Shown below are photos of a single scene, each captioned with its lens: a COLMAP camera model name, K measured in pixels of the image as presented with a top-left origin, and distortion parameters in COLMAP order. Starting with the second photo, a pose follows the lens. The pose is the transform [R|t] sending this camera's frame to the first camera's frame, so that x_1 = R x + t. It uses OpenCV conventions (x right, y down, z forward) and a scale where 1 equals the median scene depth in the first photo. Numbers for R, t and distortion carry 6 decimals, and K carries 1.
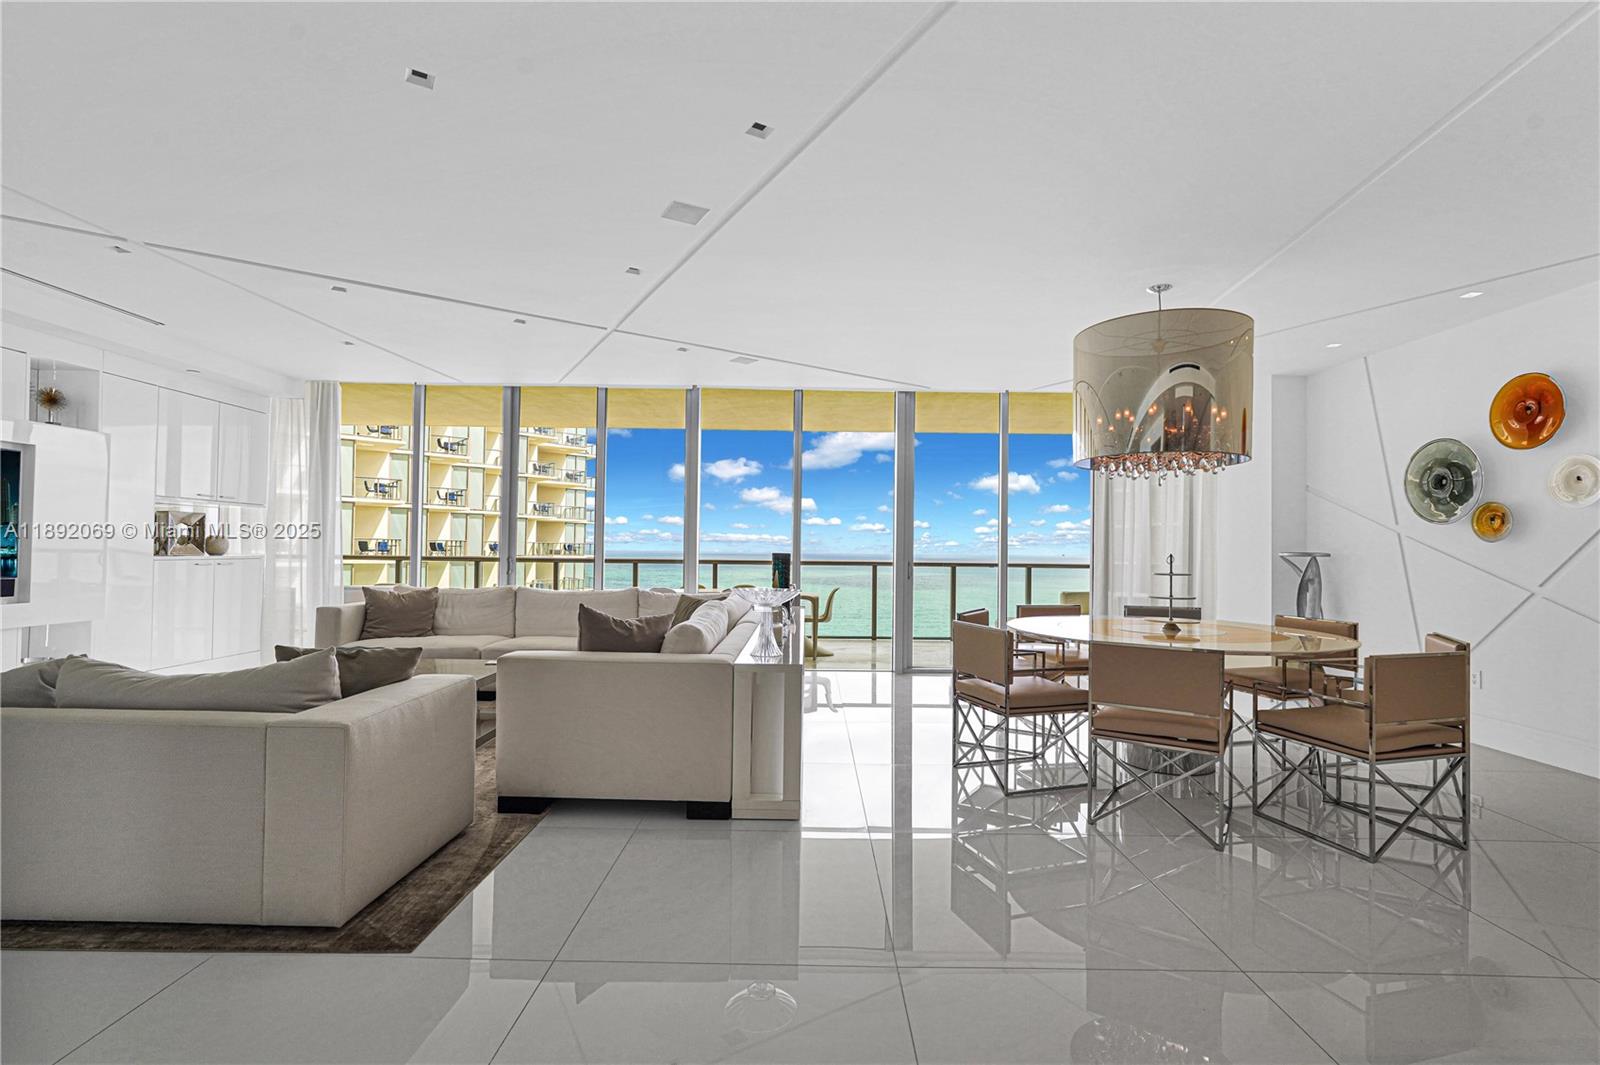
lens RADIAL K [[718.9, 0, 806.1], [0, 718.9, 548.7], [0, 0, 1]] dist [0.000661, 0.000109]
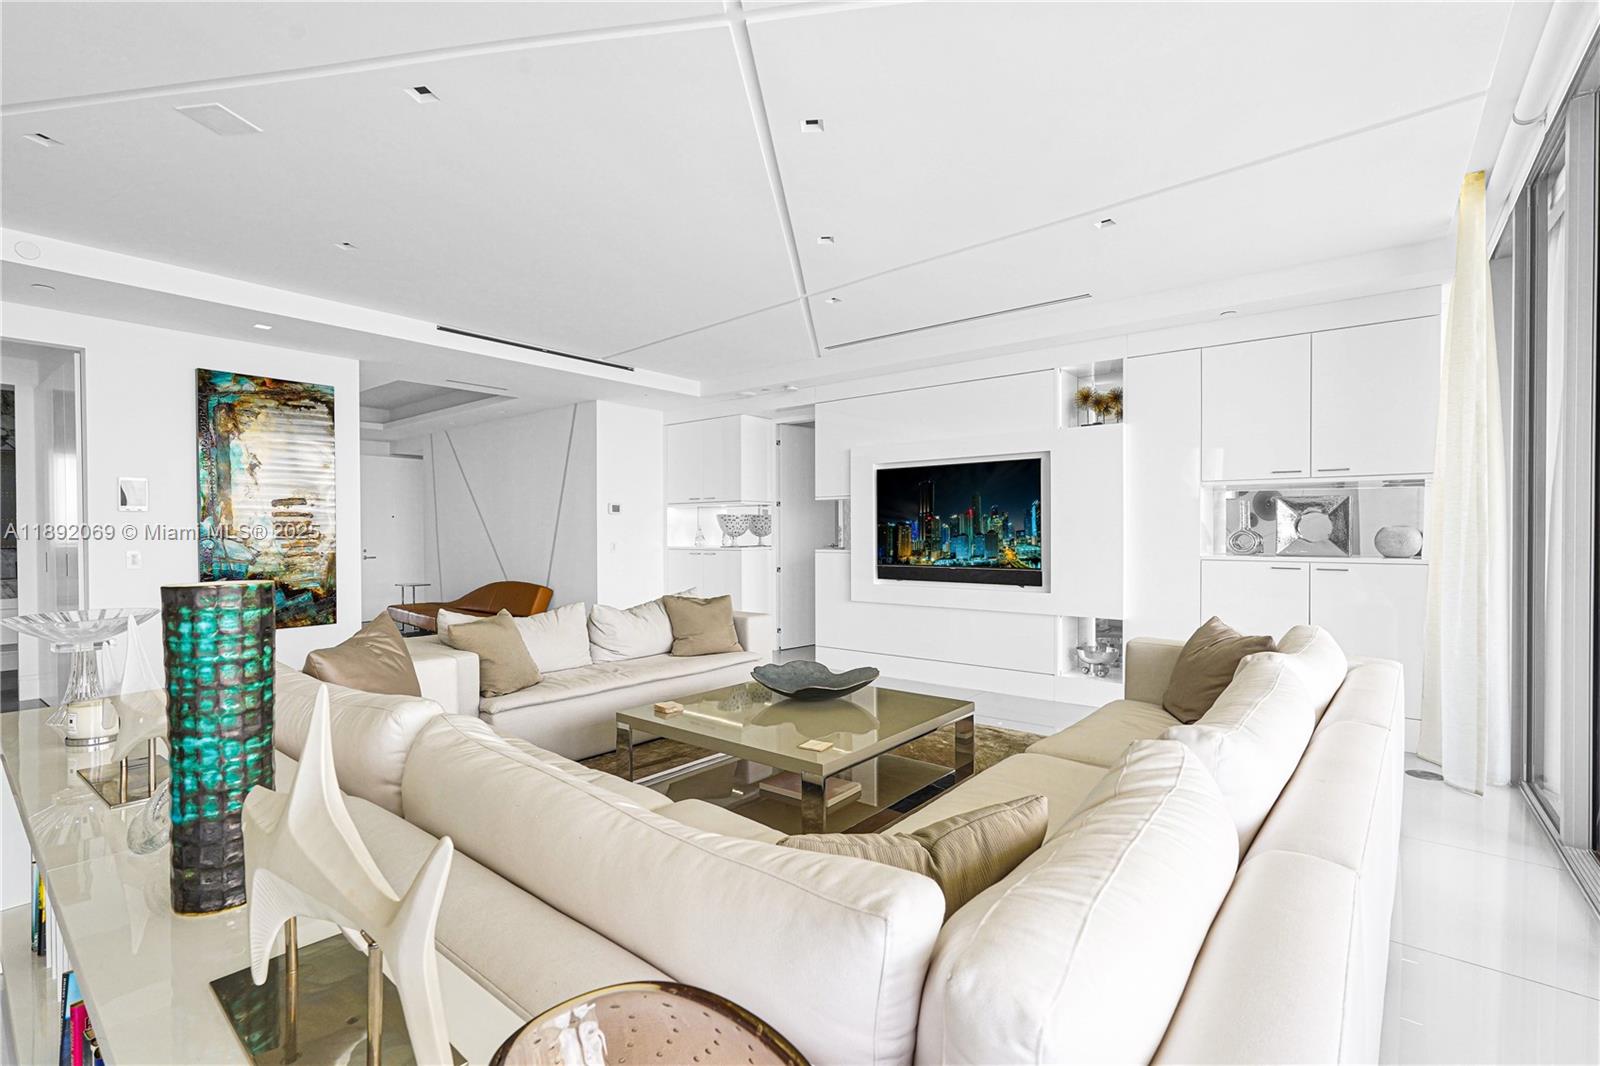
lens RADIAL K [[733.1, 0, 802.9], [0, 733.1, 536.5], [0, 0, 1]] dist [-0.003712, -0.000164]
pose [[-0.627992, -0.001910, -0.778218, 0.022126], [-0.003791, 0.999993, 0.000605, -0.005174], [0.778211, 0.003331, -0.627994, 0.694551]]
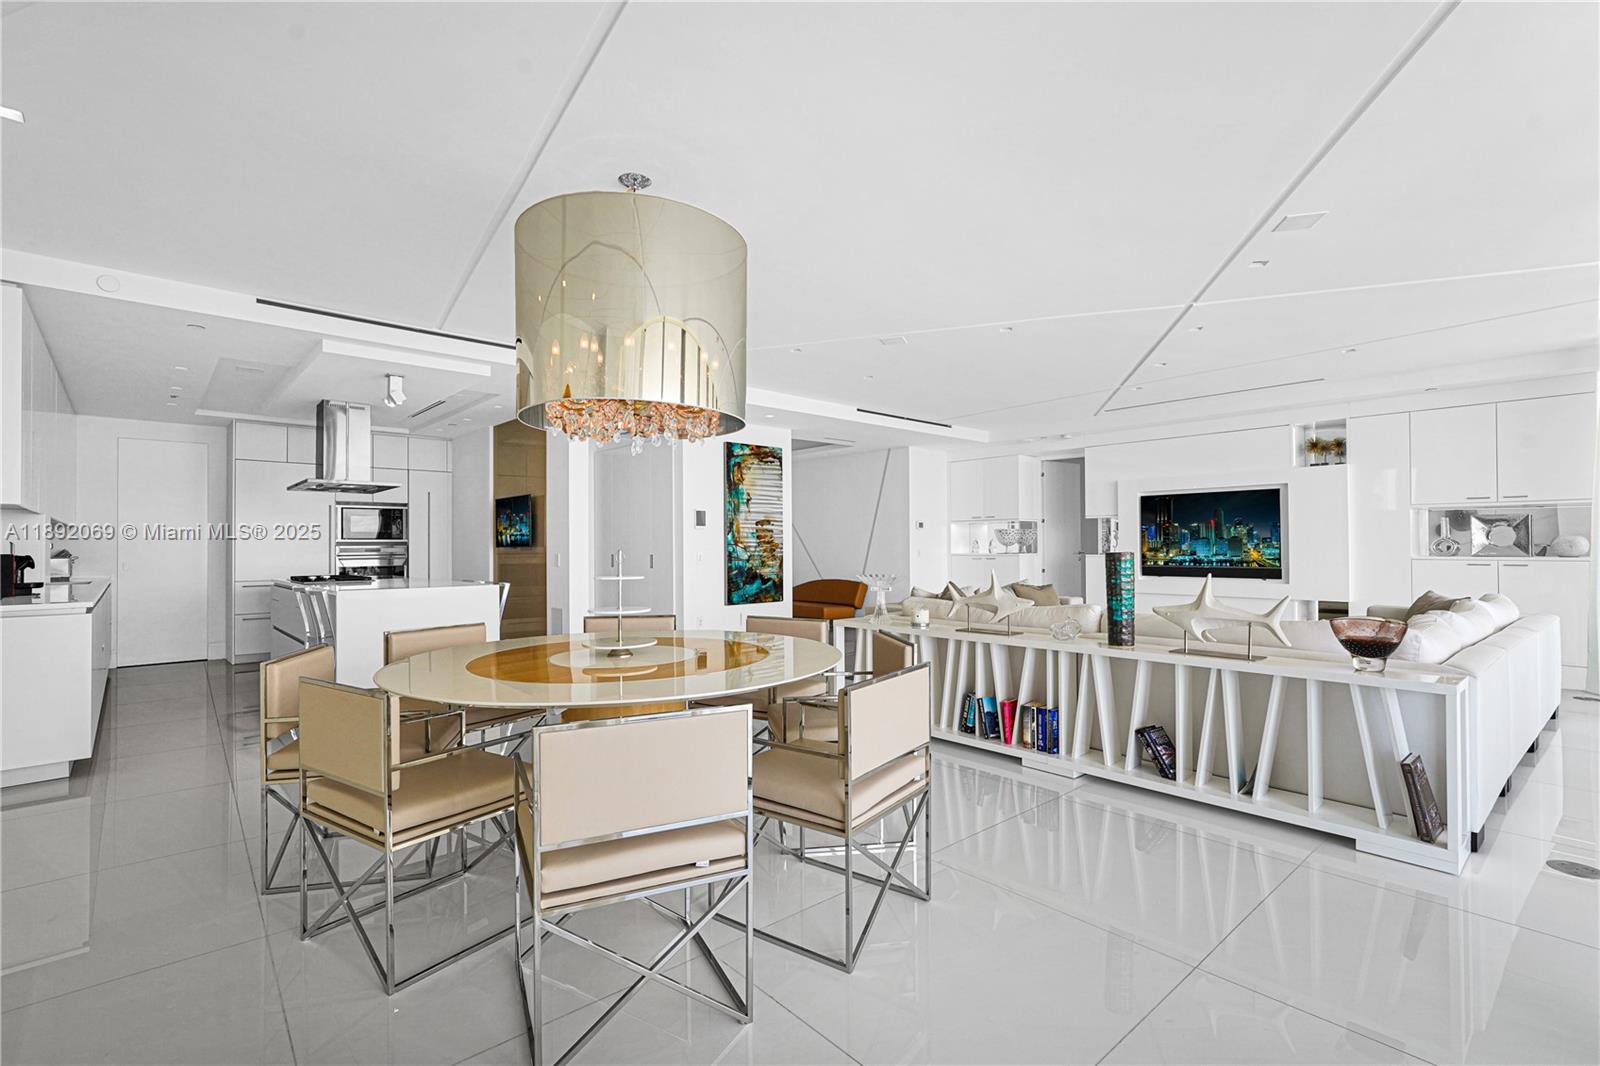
lens RADIAL K [[739.0, 0, 804.8], [0, 739.0, 536.9], [0, 0, 1]] dist [-0.000421, 0.004155]
pose [[-0.740387, -0.013859, -0.672038, 0.385534], [-0.002959, 0.999845, -0.017359, 0.002370], [0.672175, -0.010864, -0.740313, 0.729227]]
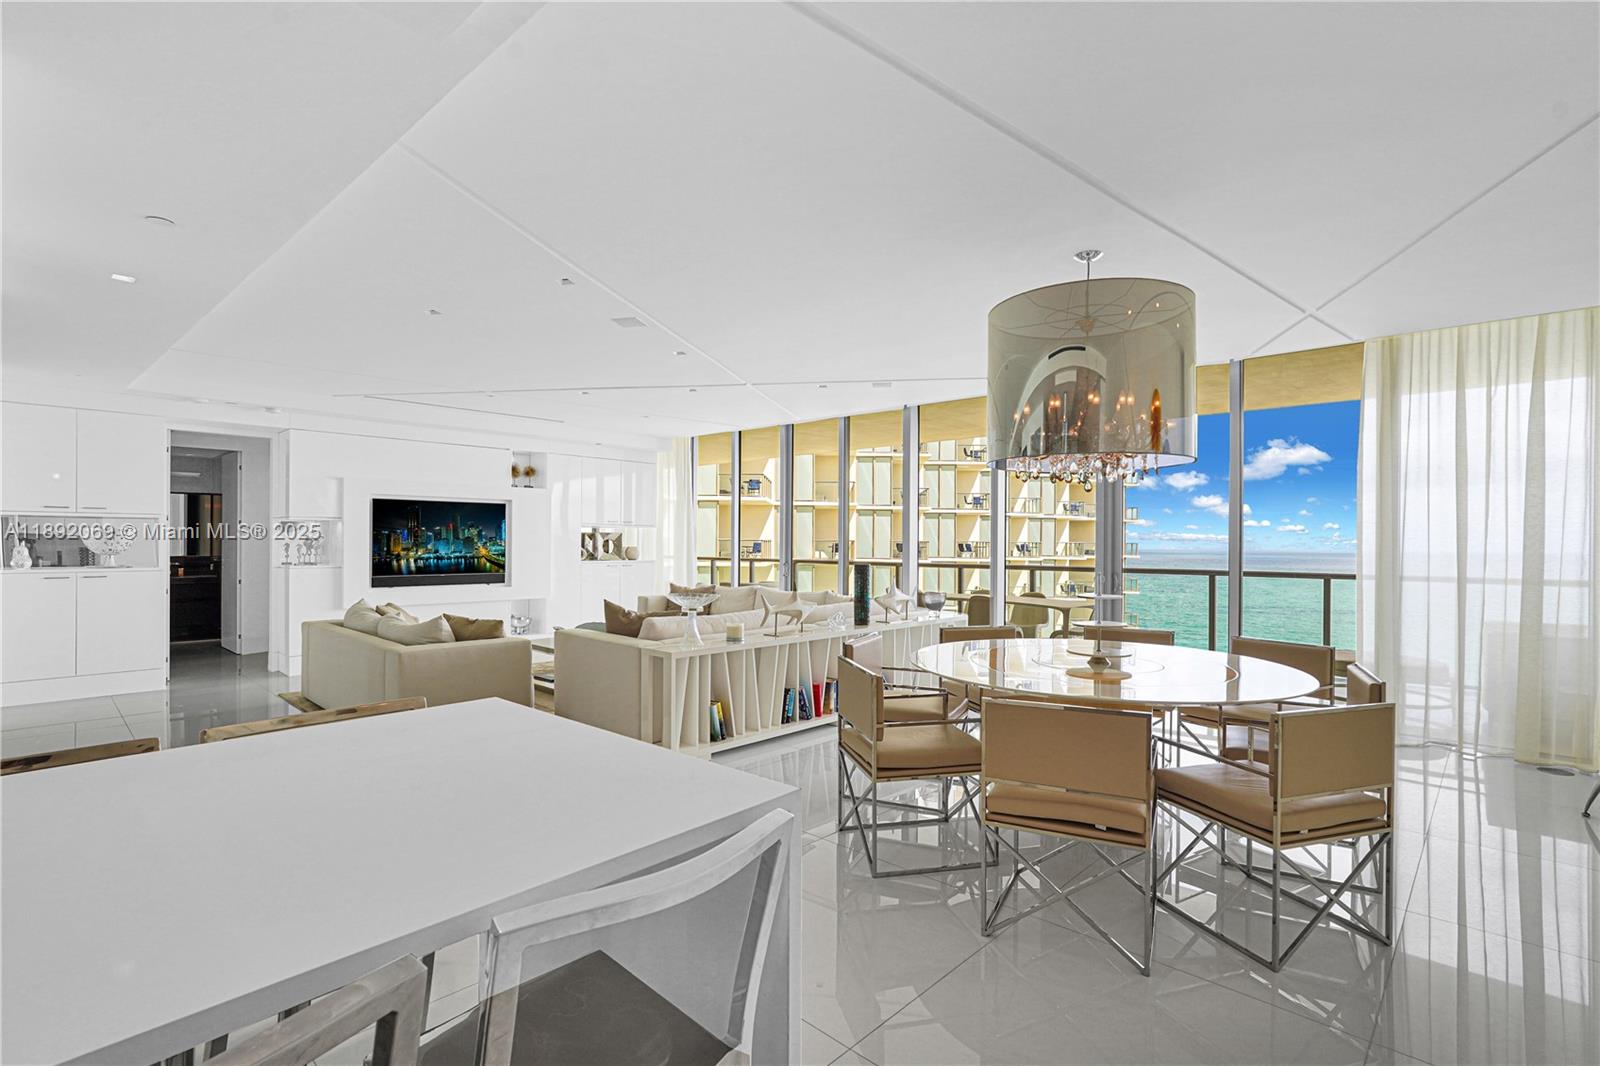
lens RADIAL K [[747.6, 0, 802.1], [0, 747.6, 540.5], [0, 0, 1]] dist [-0.000765, 0.000564]
pose [[0.731767, -0.009601, -0.681487, 0.367921], [0.002245, 0.999929, -0.011676, -0.008288], [0.681551, 0.007015, 0.731737, 0.060267]]
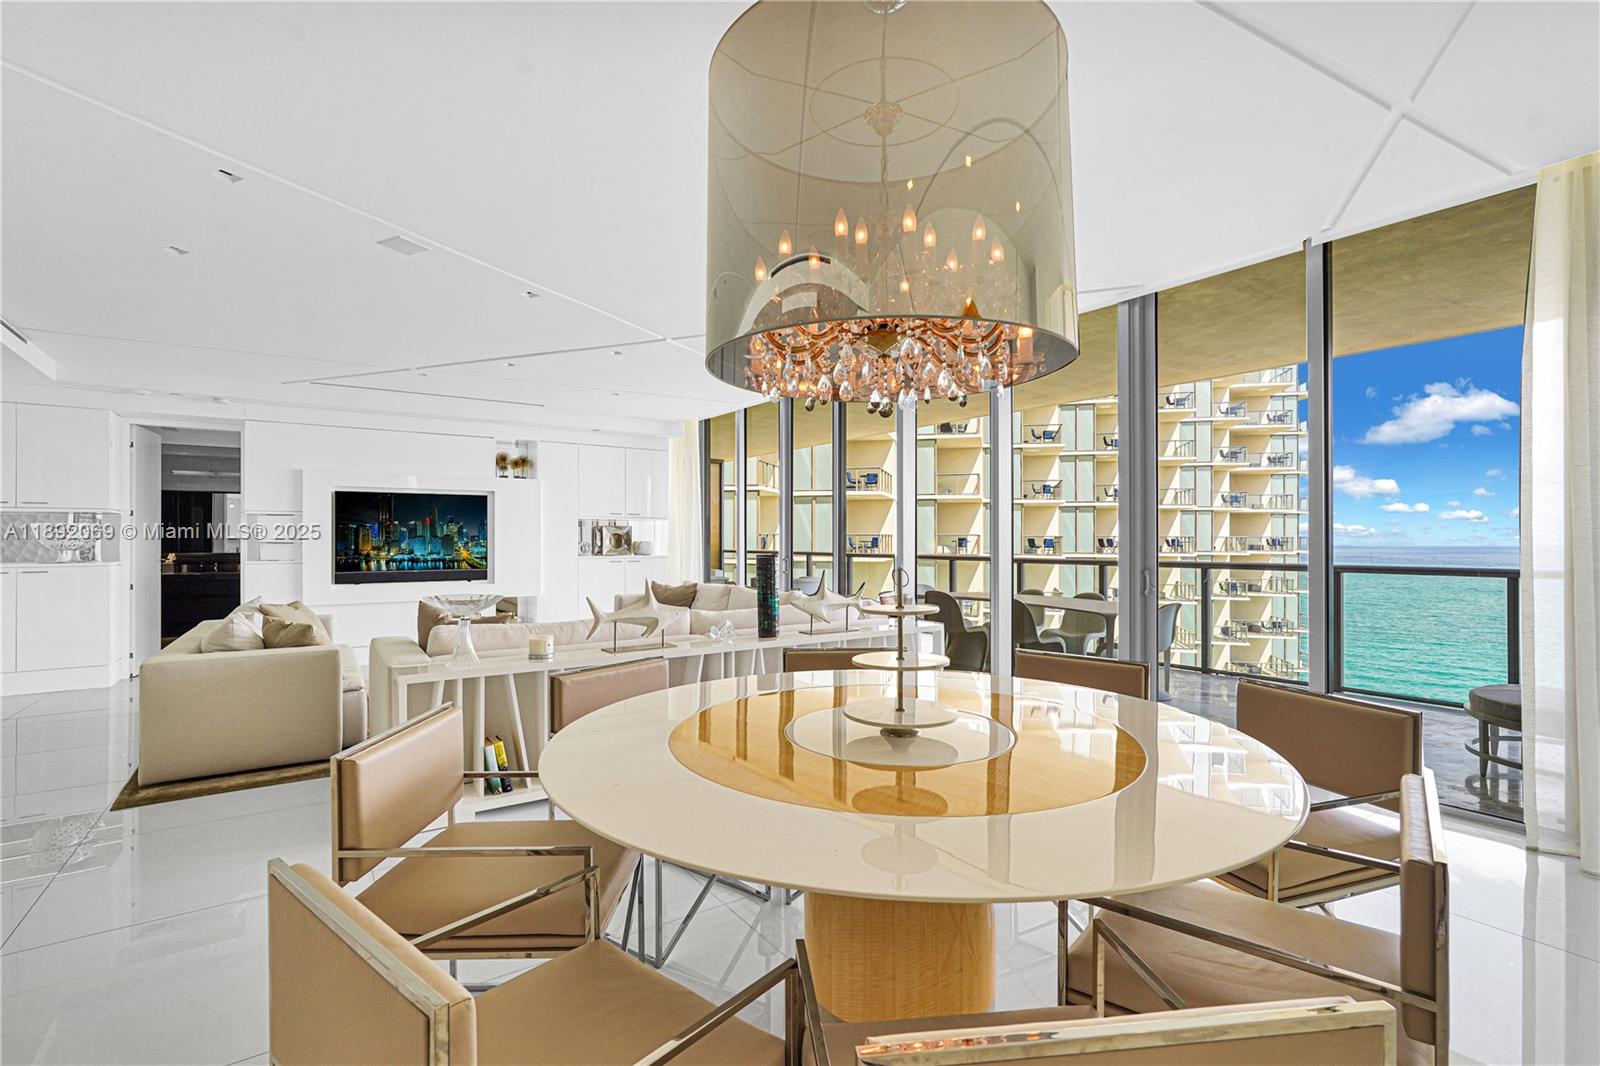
lens RADIAL K [[724.2, 0, 800.0], [0, 724.2, 539.2], [0, 0, 1]] dist [-0.002893, 0.000477]
pose [[0.577252, -0.013550, -0.816454, 0.366917], [0.007562, 0.999908, -0.011248, -0.001893], [0.816531, 0.000319, 0.577301, 0.296480]]
